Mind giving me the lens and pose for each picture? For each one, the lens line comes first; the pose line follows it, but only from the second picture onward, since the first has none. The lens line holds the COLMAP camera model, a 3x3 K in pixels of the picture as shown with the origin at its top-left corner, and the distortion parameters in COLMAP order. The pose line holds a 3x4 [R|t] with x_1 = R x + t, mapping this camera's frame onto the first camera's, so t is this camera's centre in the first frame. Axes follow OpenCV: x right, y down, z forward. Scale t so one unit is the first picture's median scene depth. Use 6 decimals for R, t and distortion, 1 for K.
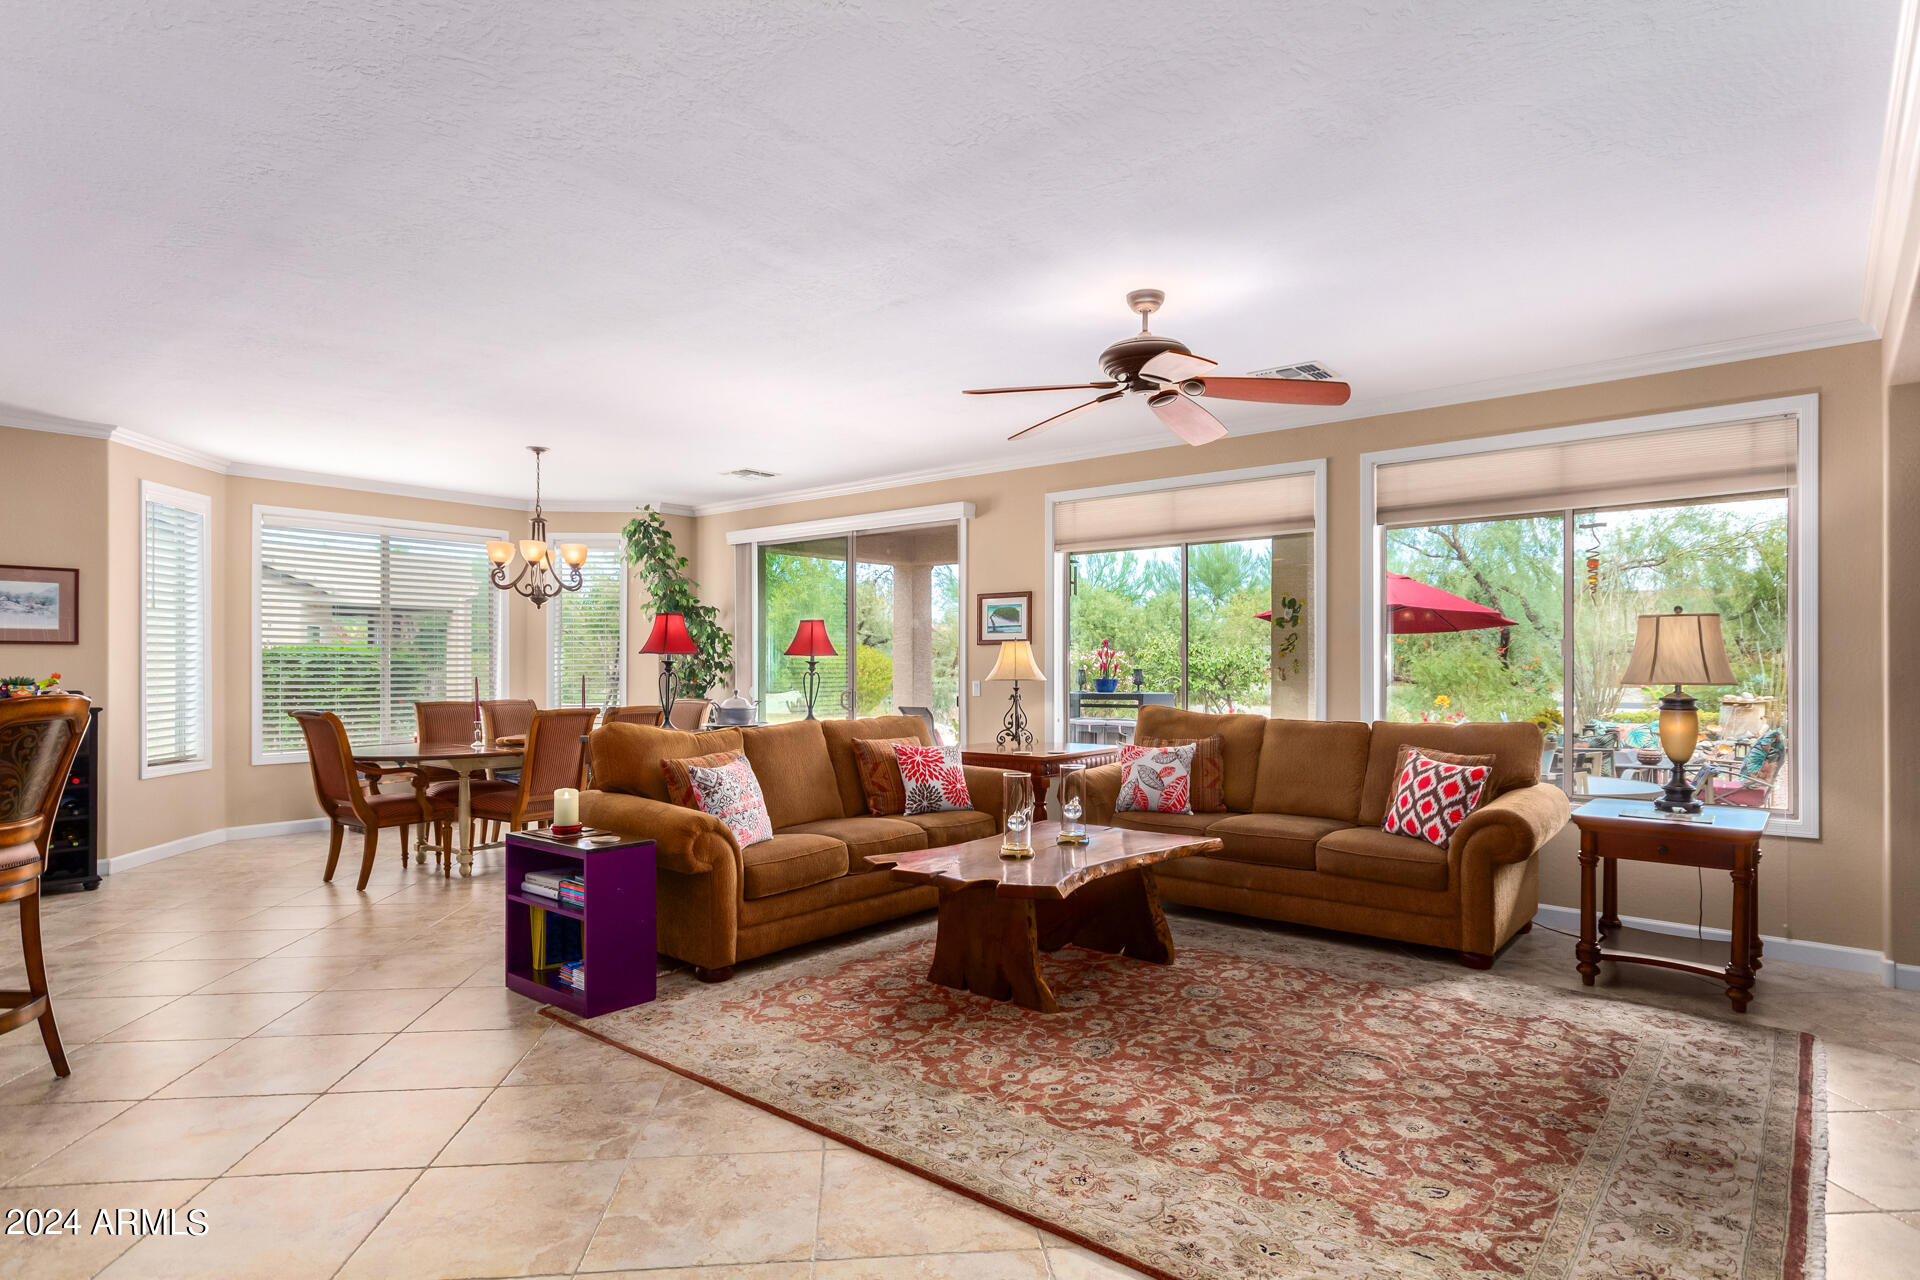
lens RADIAL K [[1043.8, 0, 962.4], [0, 1043.8, 657.8], [0, 0, 1]] dist [0.010920, 0.000715]
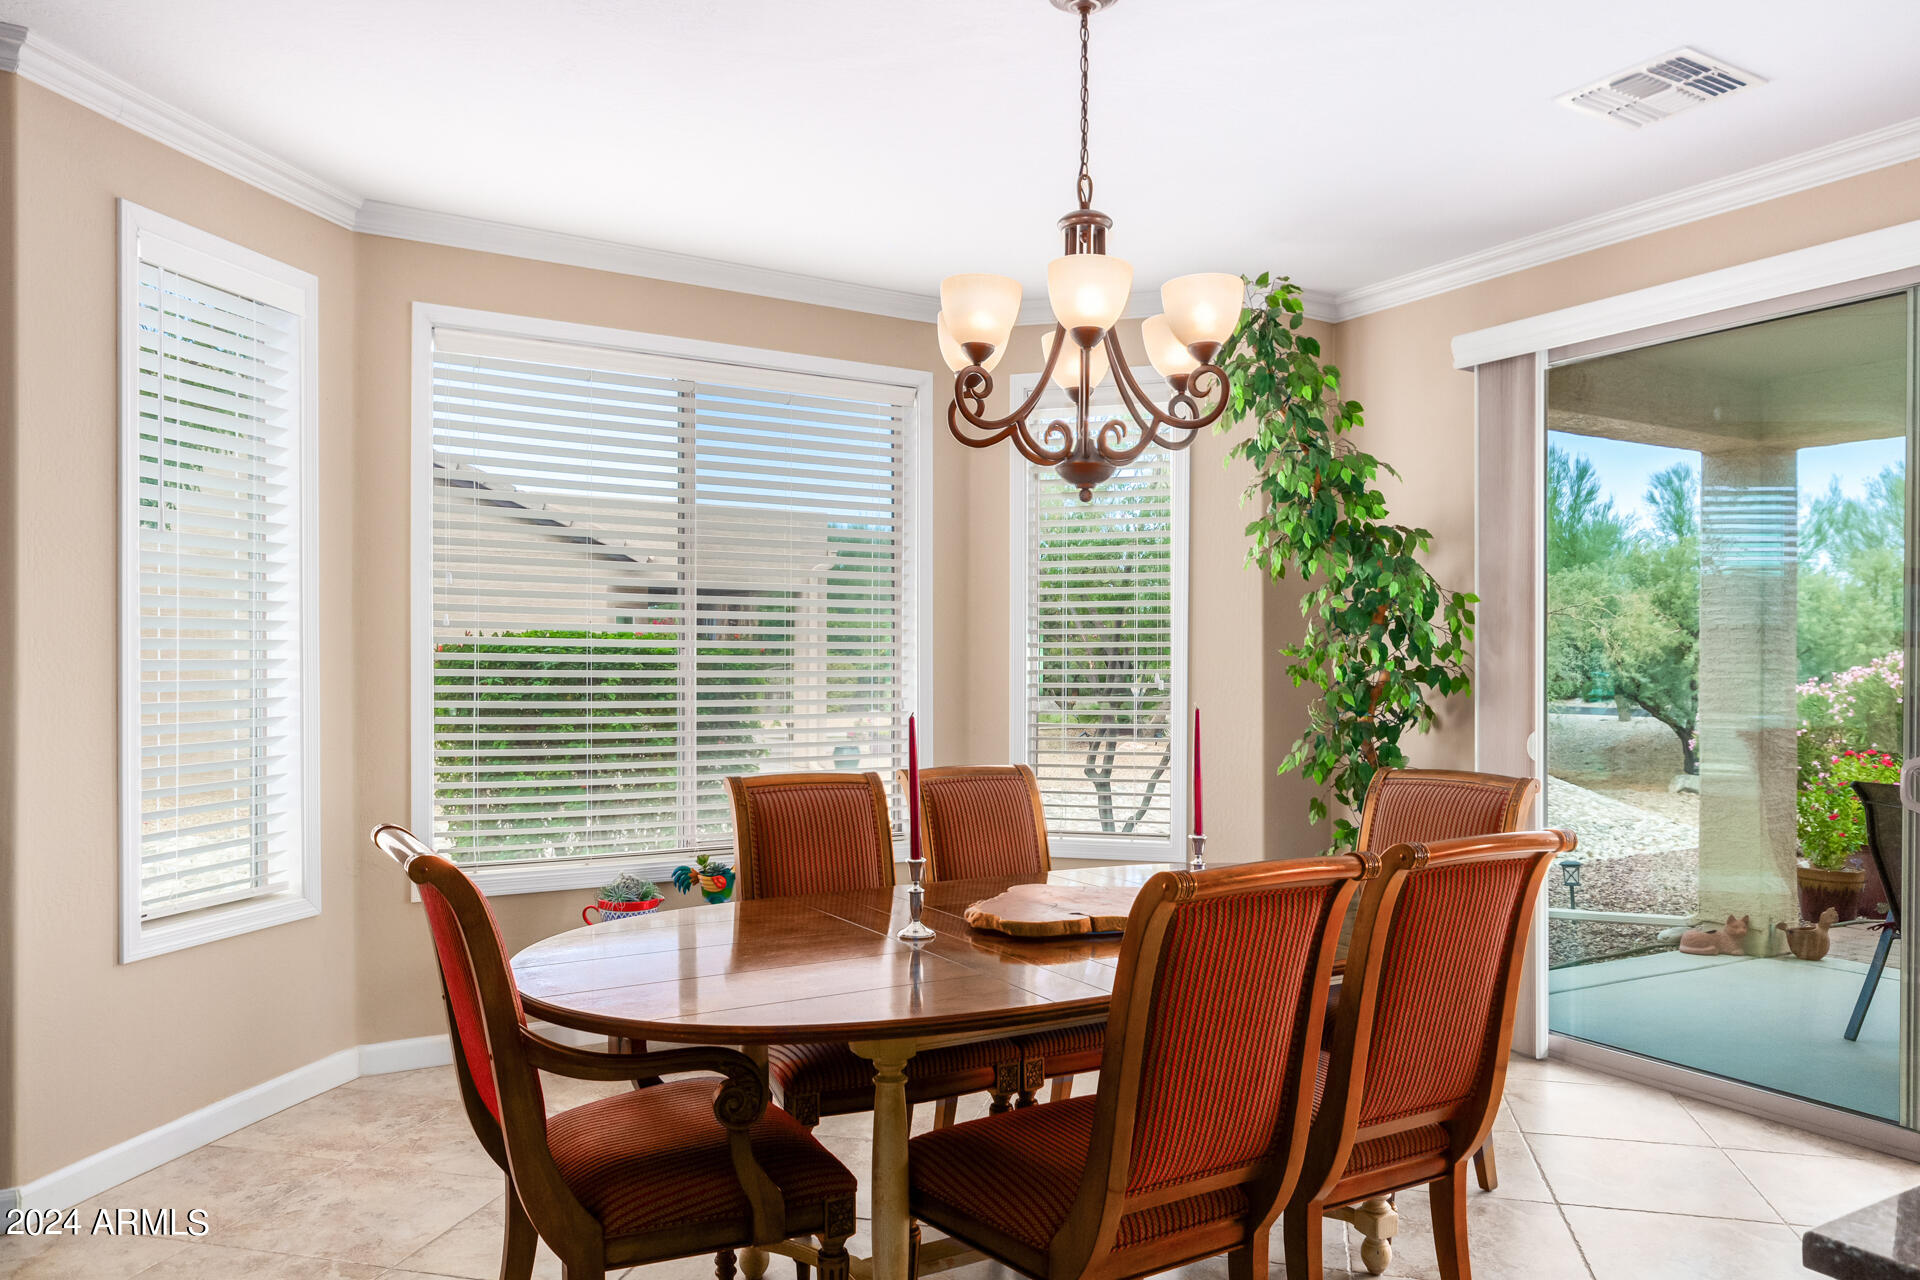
lens RADIAL K [[1318.8, 0, 947.0], [0, 1318.8, 642.6], [0, 0, 1]] dist [-0.007916, 0.000355]
pose [[0.942614, -0.001926, -0.333879, -0.476335], [-0.001760, 0.999941, -0.010736, 0.000130], [0.333880, 0.010708, 0.942555, 0.936382]]
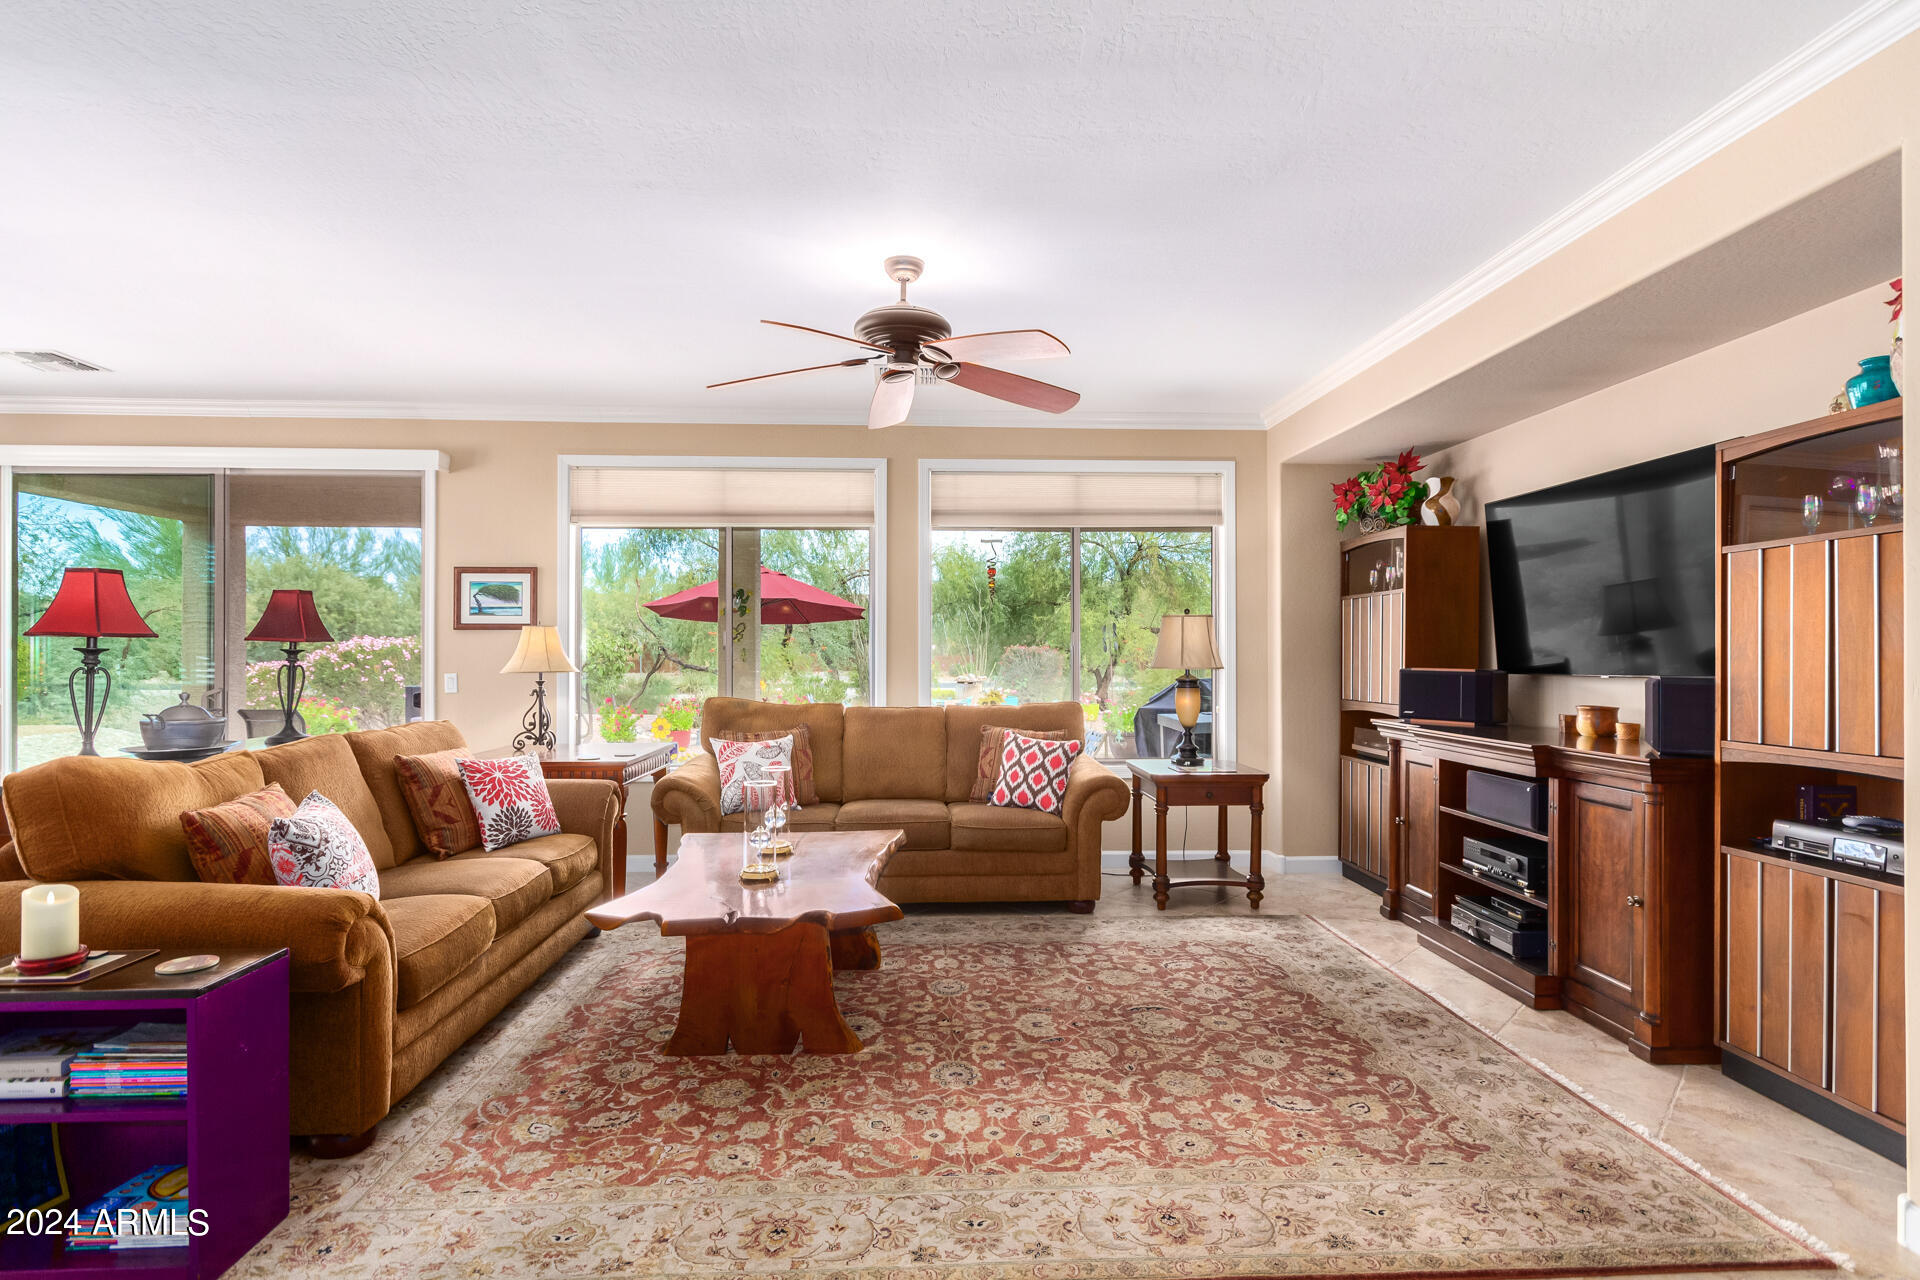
lens RADIAL K [[976.3, 0, 964.0], [0, 976.3, 646.1], [0, 0, 1]] dist [0.000592, 0.003047]
pose [[0.732482, 0.004212, 0.680774, -0.342095], [-0.003988, 0.999990, -0.001896, 0.000569], [-0.680775, -0.001326, 0.732491, 0.283183]]
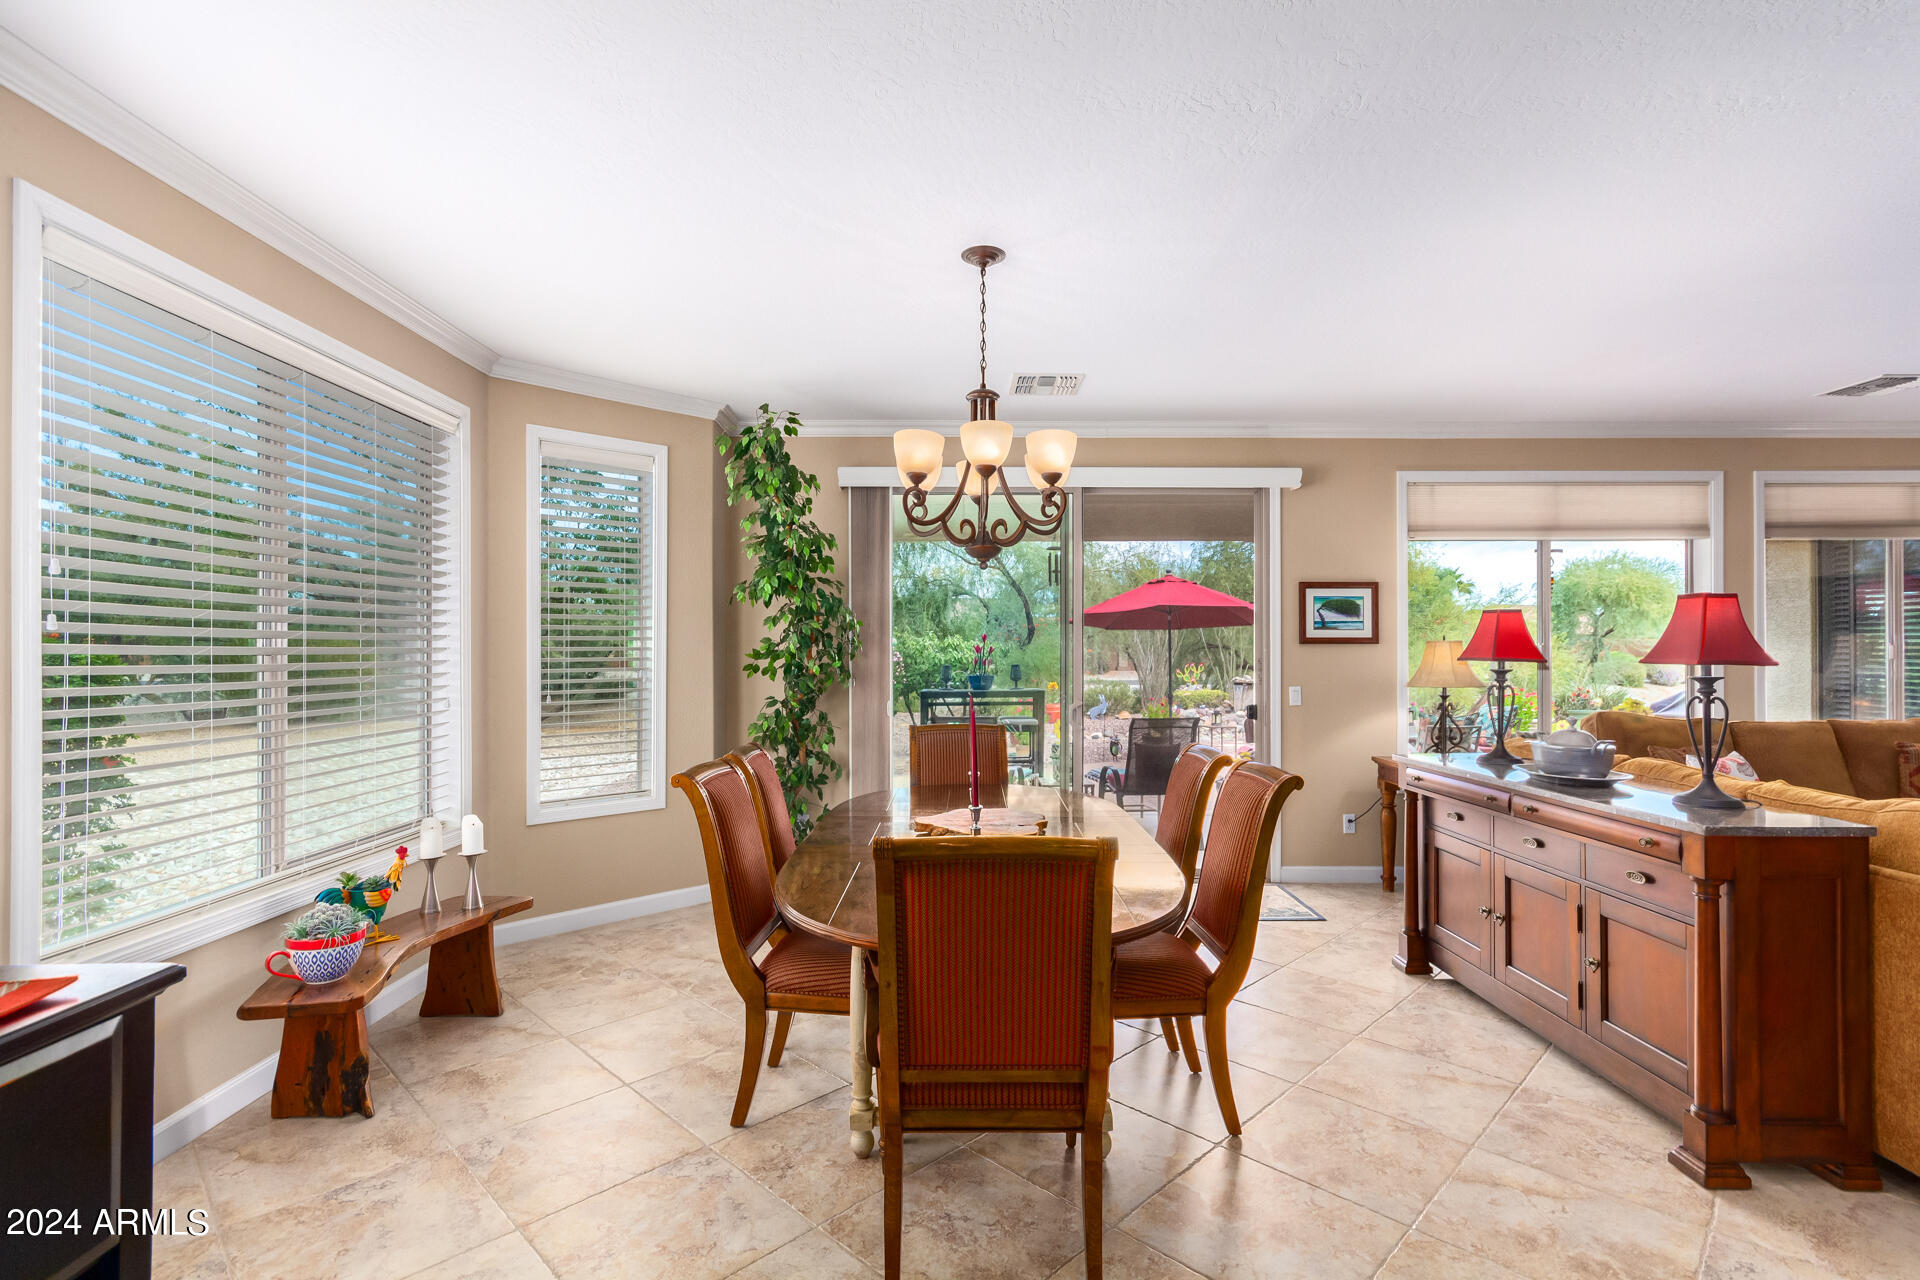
lens RADIAL K [[901.2, 0, 960.9], [0, 901.2, 649.1], [0, 0, 1]] dist [0.027703, -0.000127]
pose [[0.757654, 0.001314, 0.652656, -1.070695], [-0.004605, 0.999984, 0.003331, -0.014086], [-0.652641, -0.005529, 0.757647, 1.018829]]
